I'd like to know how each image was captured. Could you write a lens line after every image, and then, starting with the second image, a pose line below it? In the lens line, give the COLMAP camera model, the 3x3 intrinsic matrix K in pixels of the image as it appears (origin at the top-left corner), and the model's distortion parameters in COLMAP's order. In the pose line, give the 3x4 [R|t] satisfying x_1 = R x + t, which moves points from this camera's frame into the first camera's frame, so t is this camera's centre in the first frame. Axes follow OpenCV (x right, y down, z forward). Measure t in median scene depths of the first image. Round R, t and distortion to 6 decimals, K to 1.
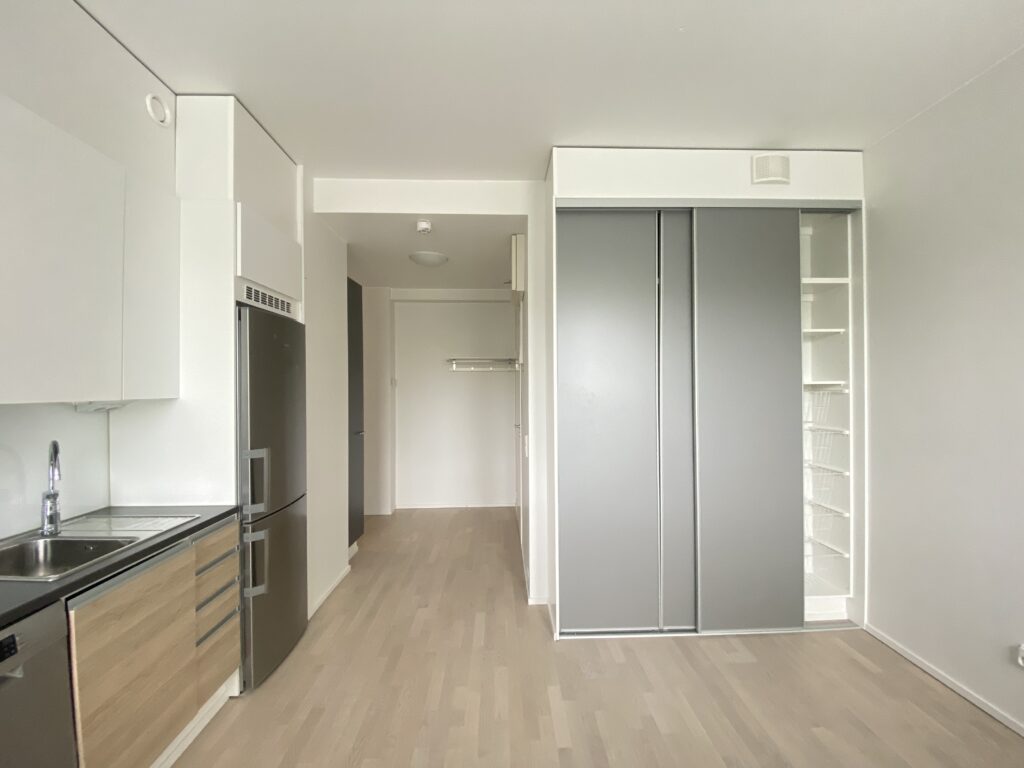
lens RADIAL K [[404.6, 0, 512.0], [0, 404.6, 384.0], [0, 0, 1]] dist [0.000163, -0.012908]
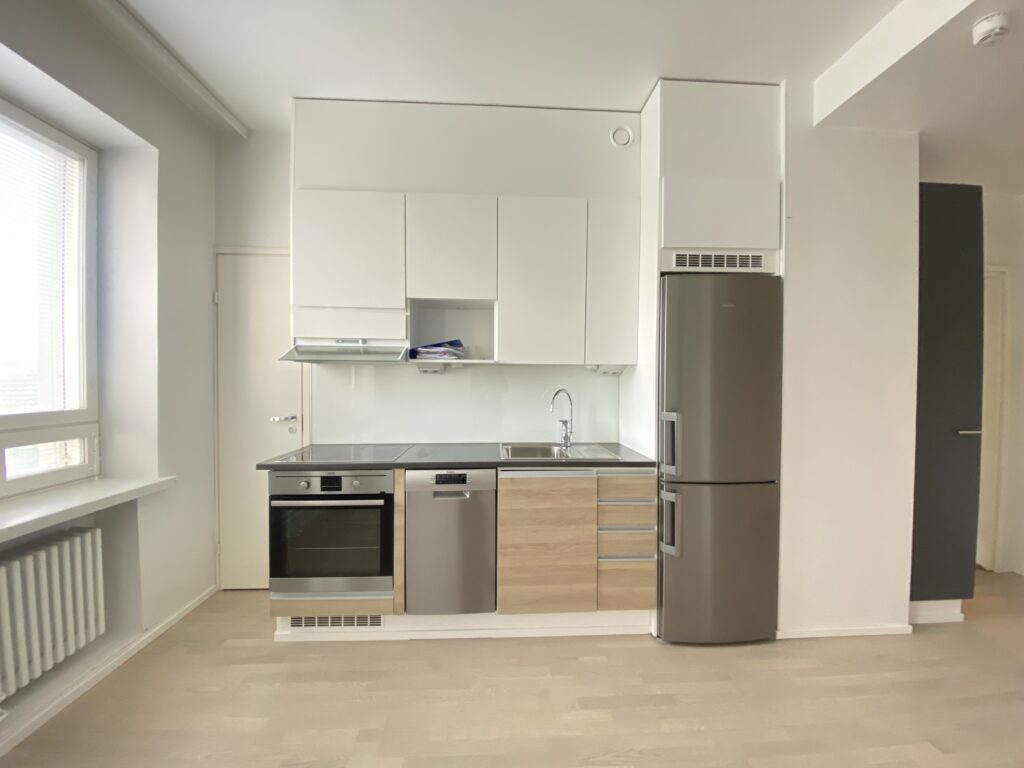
lens RADIAL K [[407.5, 0, 518.1], [0, 407.5, 387.6], [0, 0, 1]] dist [0.000439, -0.010498]
pose [[0.022232, 0.028368, -0.999350, 0.397486], [-0.002015, 0.999597, 0.028331, 0.071340], [0.999751, 0.001384, 0.022280, 0.597949]]
